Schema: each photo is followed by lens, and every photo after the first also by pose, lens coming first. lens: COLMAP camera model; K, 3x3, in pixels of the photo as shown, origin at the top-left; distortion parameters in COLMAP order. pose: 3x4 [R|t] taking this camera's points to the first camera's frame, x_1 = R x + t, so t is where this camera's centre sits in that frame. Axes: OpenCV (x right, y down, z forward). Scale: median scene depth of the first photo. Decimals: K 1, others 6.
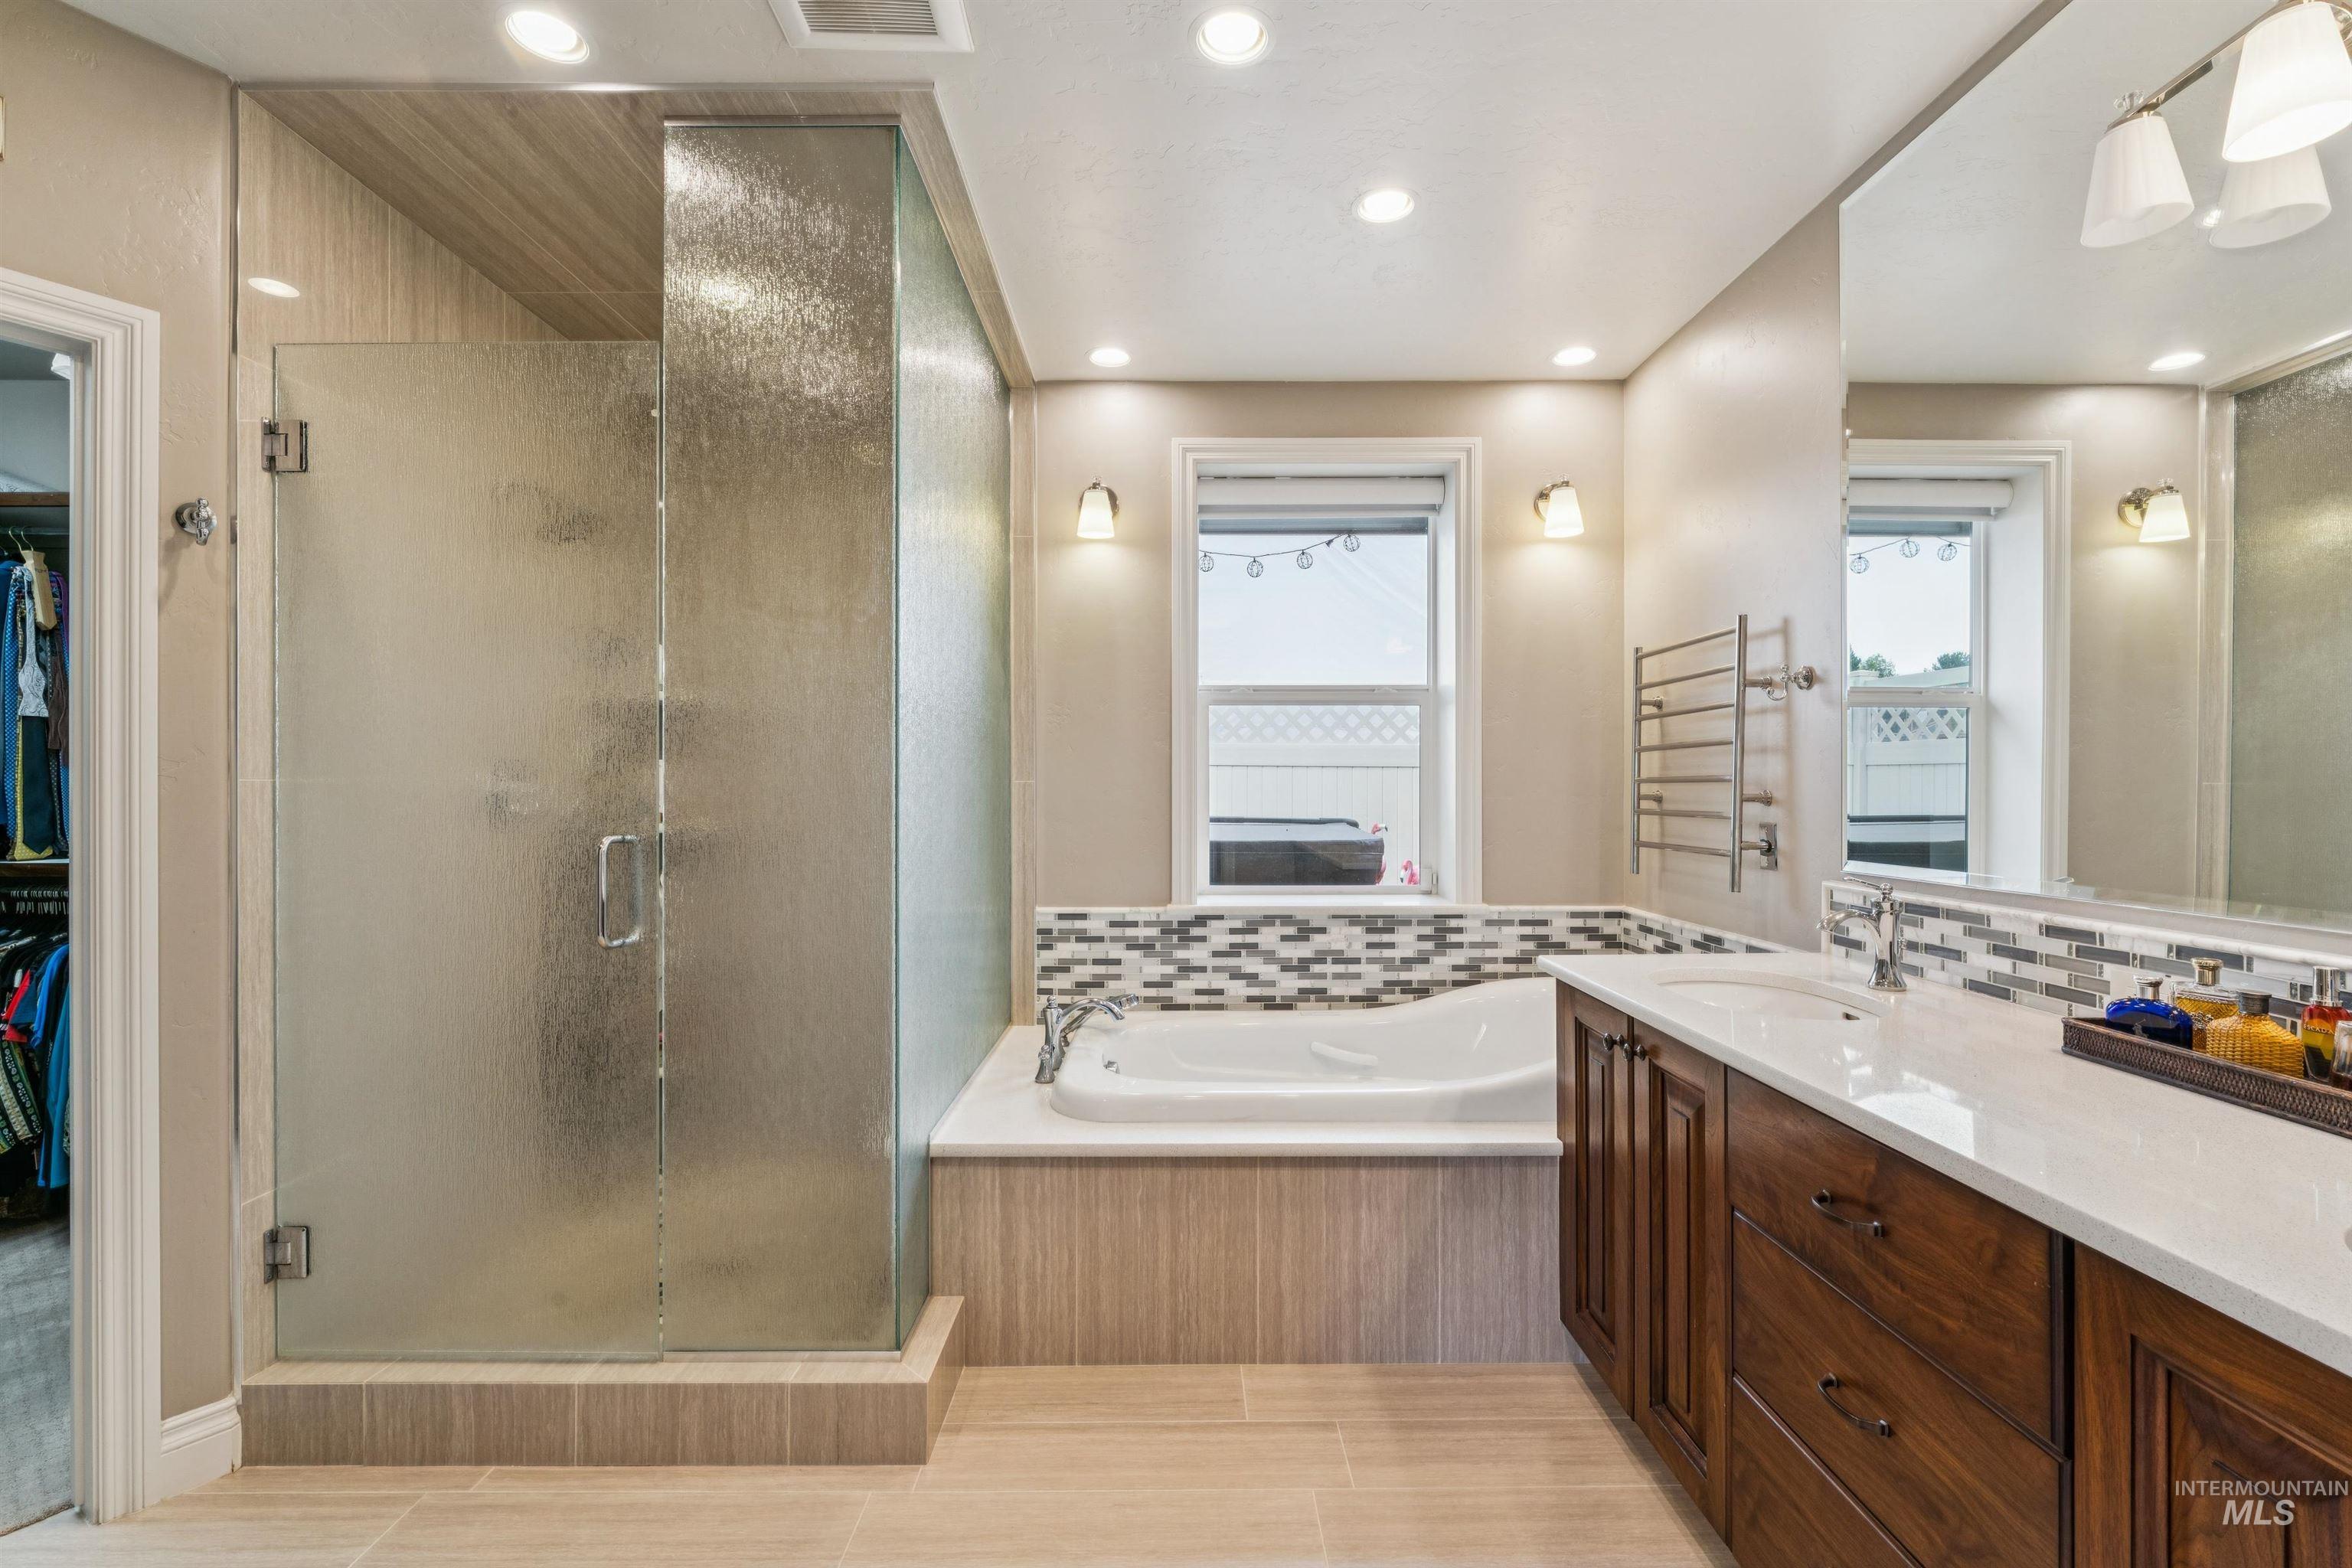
lens RADIAL K [[1022.7, 0, 1181.3], [0, 1022.7, 789.2], [0, 0, 1]] dist [-0.000021, -0.000250]
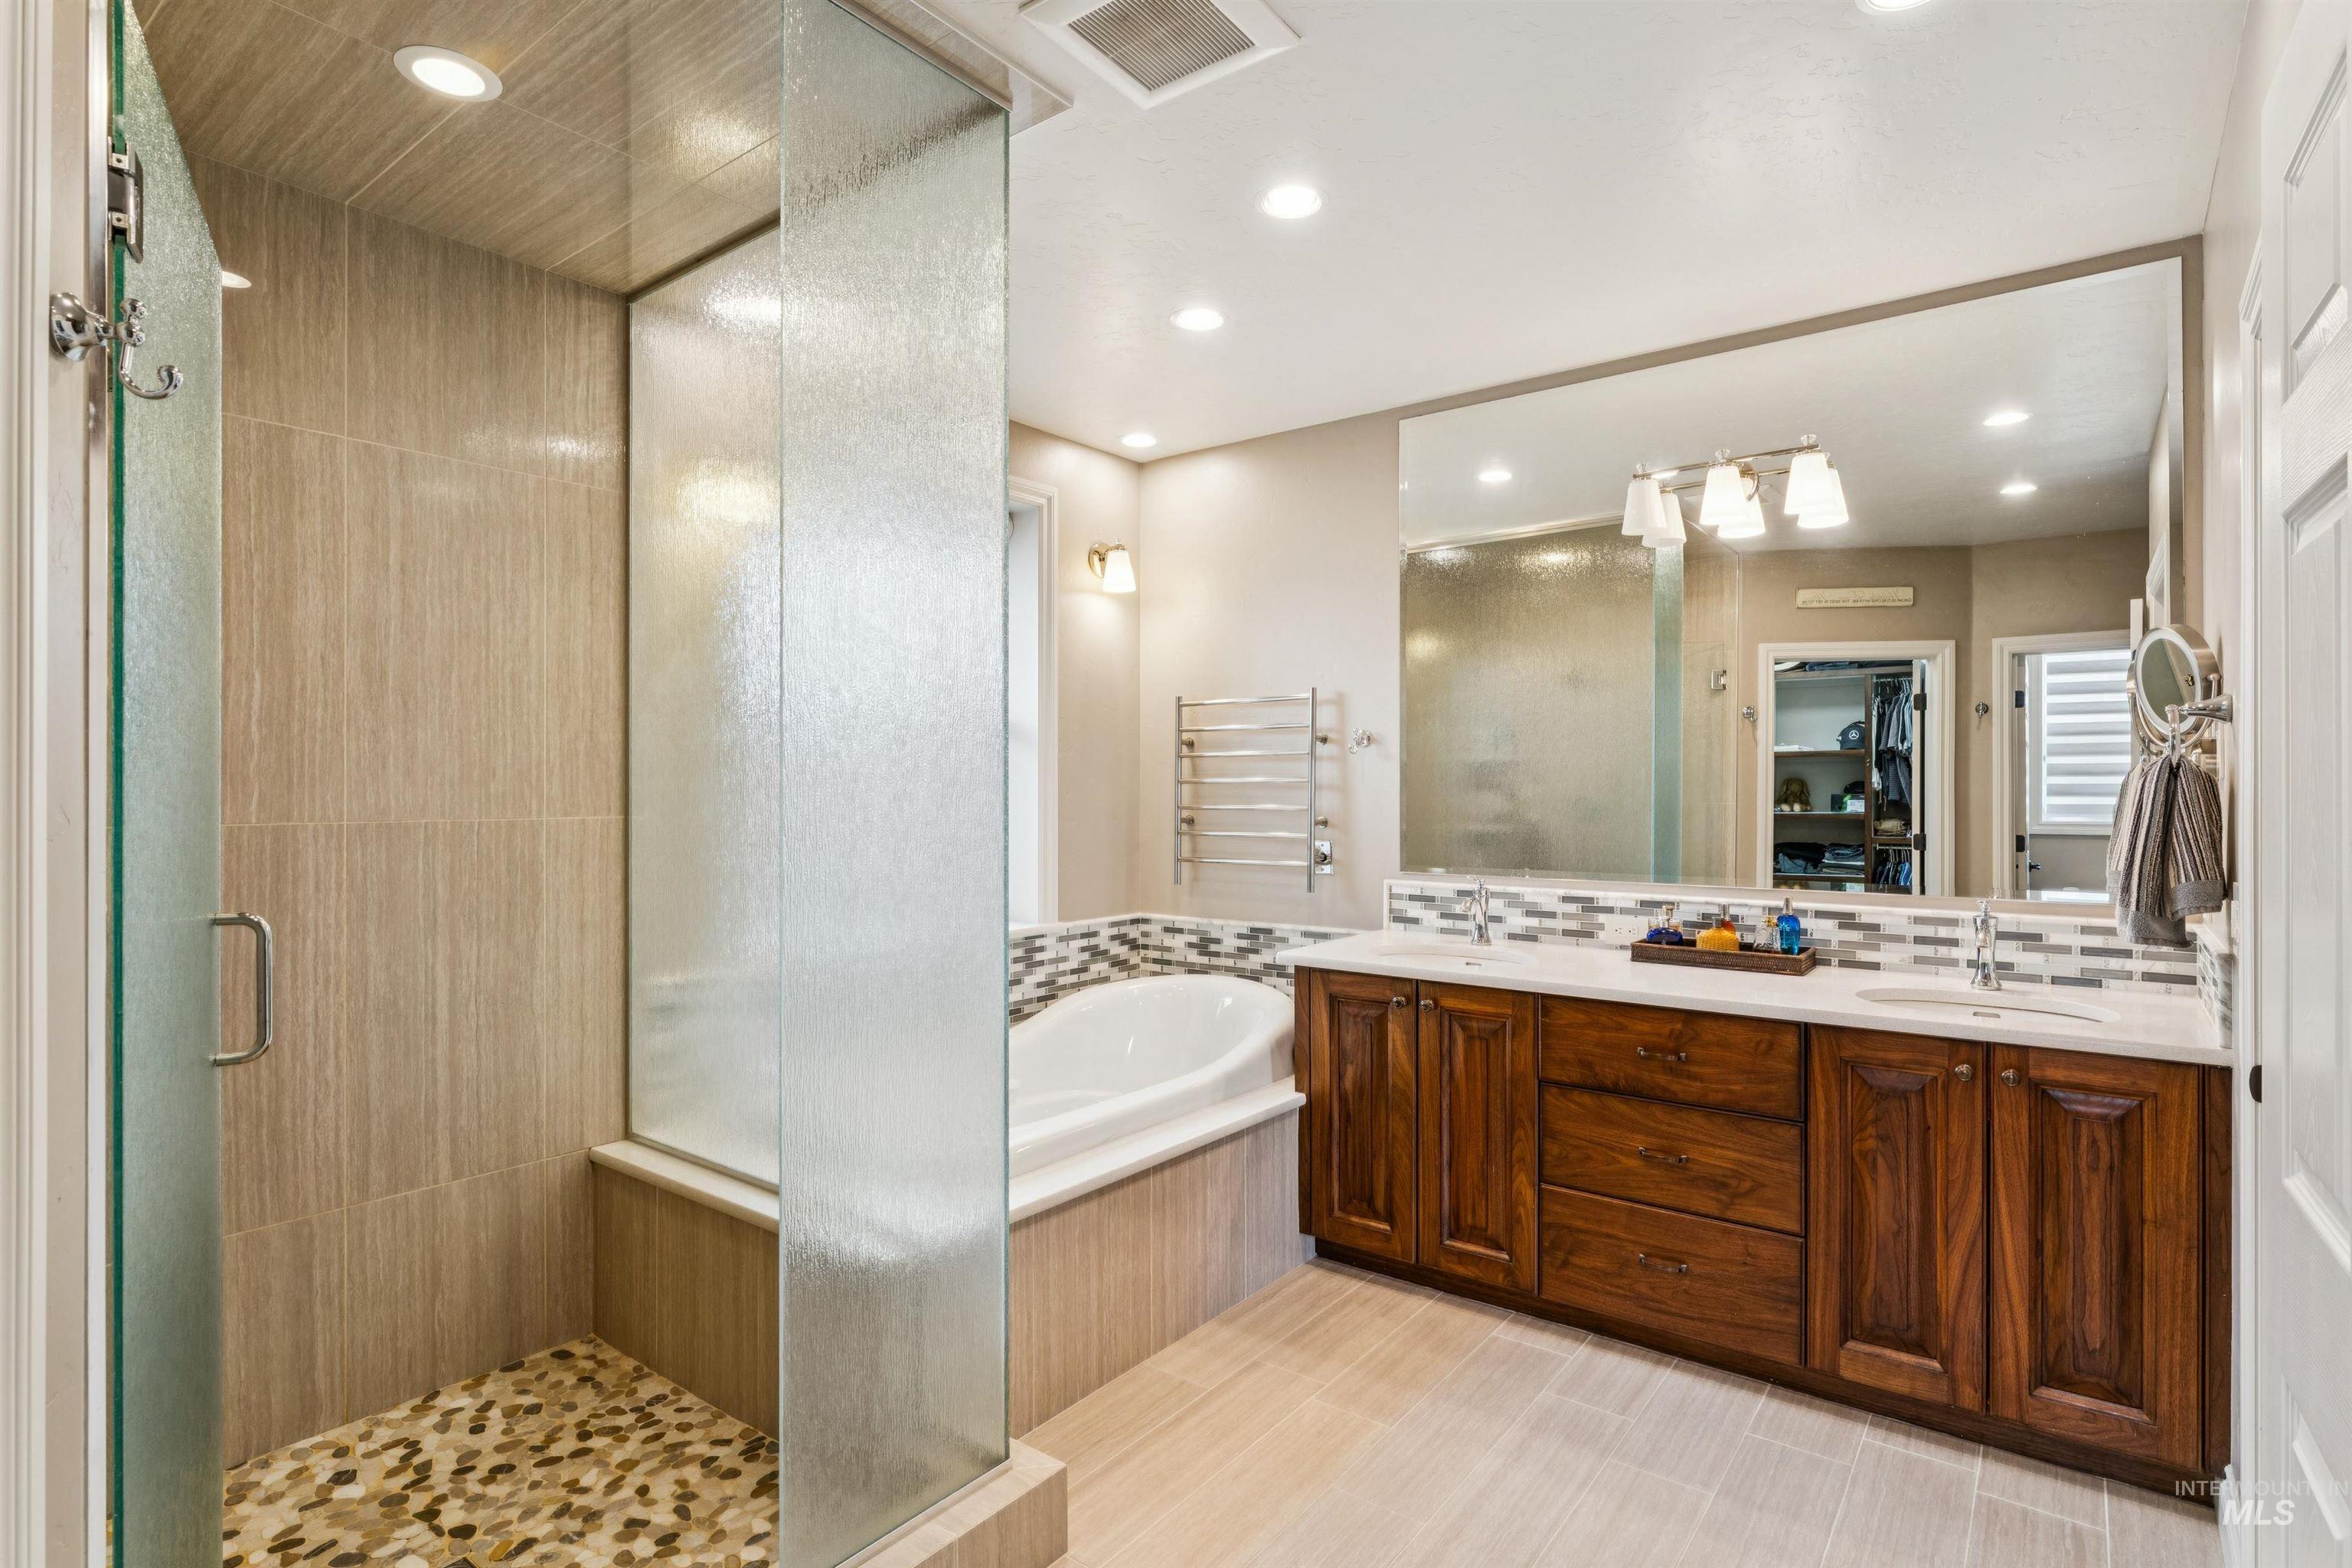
lens RADIAL K [[1123.4, 0, 1253.1], [0, 1123.4, 778.3], [0, 0, 1]] dist [-0.002504, 0.000292]
pose [[0.627031, 0.003288, 0.778987, -0.752170], [0.004821, 0.999956, -0.008102, -0.043266], [-0.778979, 0.008836, 0.626987, 0.148302]]
